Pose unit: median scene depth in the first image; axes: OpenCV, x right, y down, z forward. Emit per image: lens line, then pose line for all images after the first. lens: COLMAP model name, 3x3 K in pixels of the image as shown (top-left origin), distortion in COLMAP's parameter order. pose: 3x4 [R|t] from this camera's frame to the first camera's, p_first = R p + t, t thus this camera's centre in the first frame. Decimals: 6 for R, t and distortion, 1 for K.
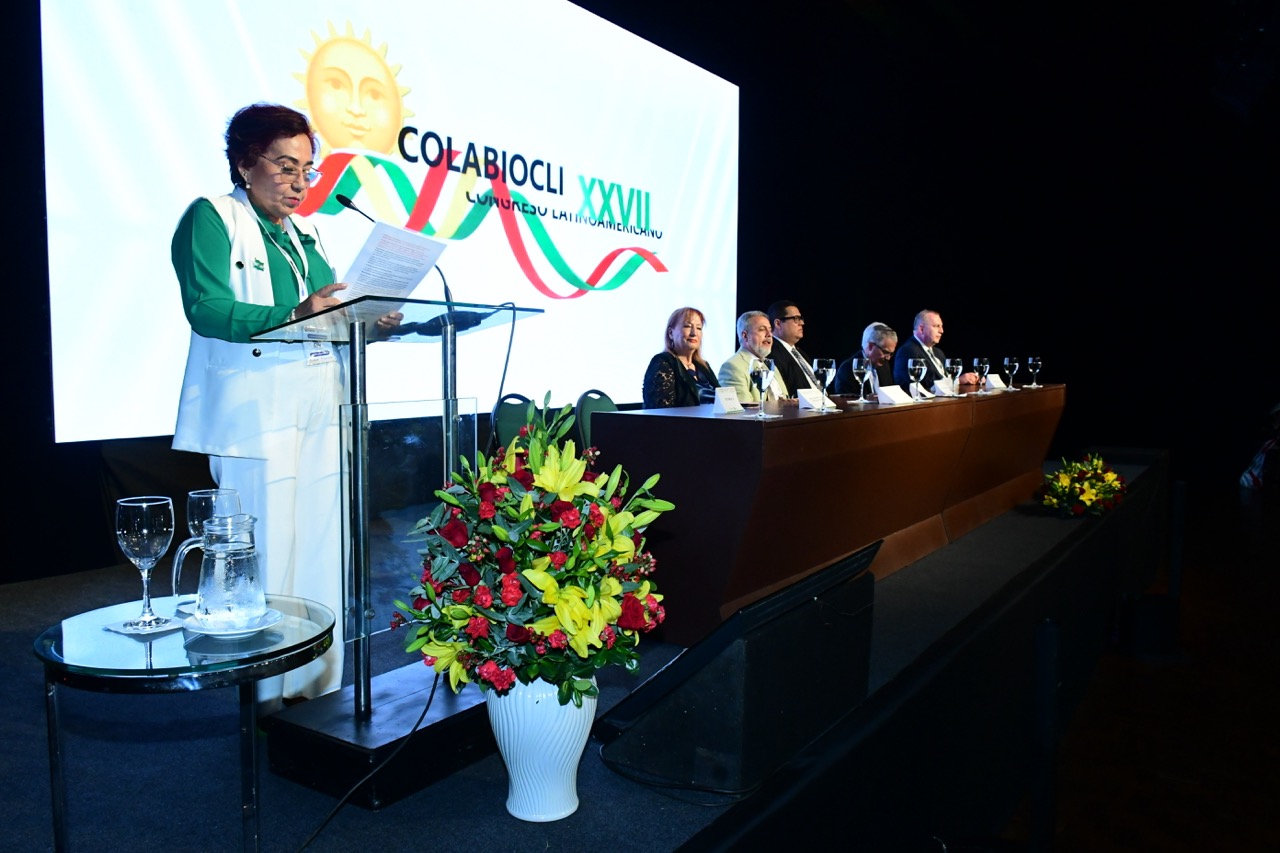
lens RADIAL K [[970.1, 0, 639.6], [0, 970.1, 425.0], [0, 0, 1]] dist [-0.011079, -0.021512]
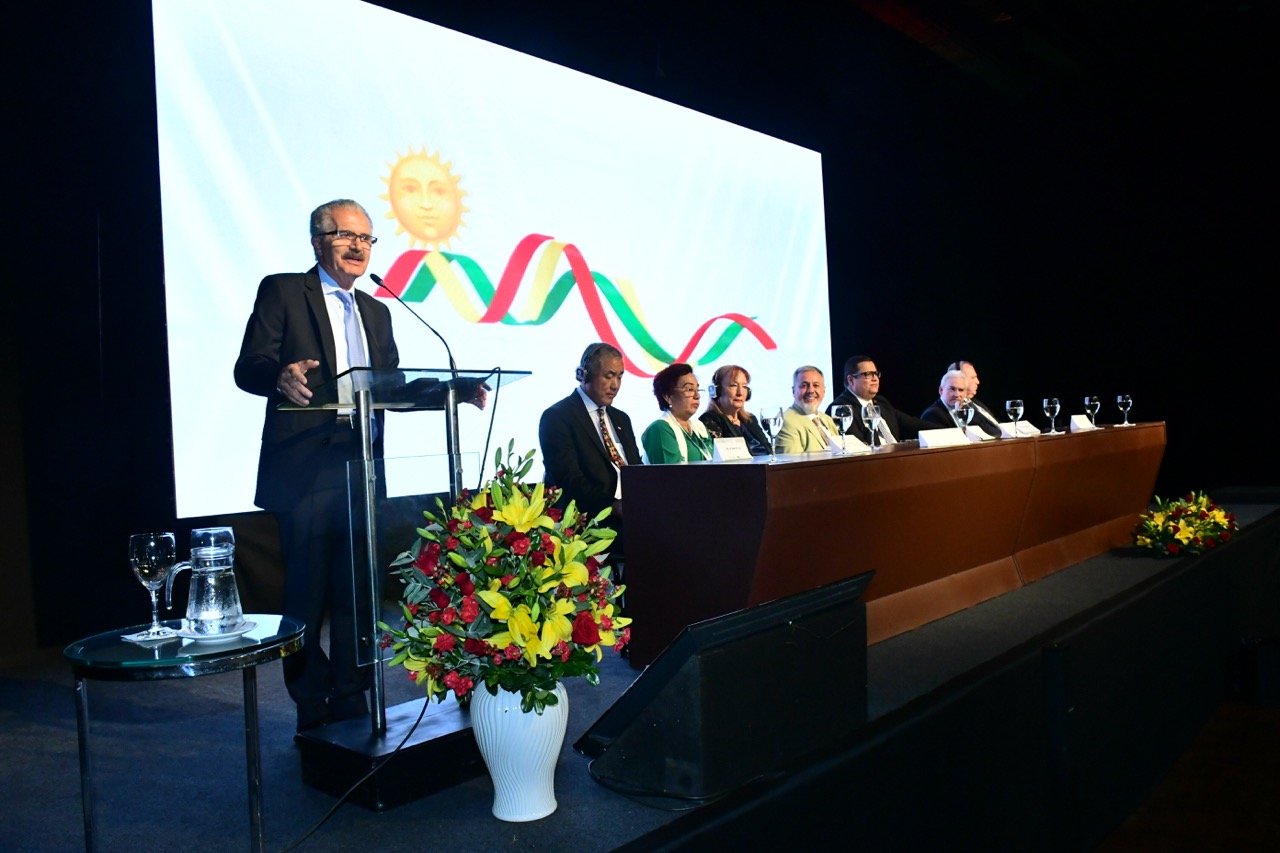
lens RADIAL K [[970.1, 0, 641.4], [0, 970.1, 435.0], [0, 0, 1]] dist [-0.011079, -0.021512]
pose [[0.987258, -0.056362, -0.148812, 0.214710], [0.046450, 0.996516, -0.069270, 0.044561], [0.152198, 0.061475, 0.986436, -0.103734]]
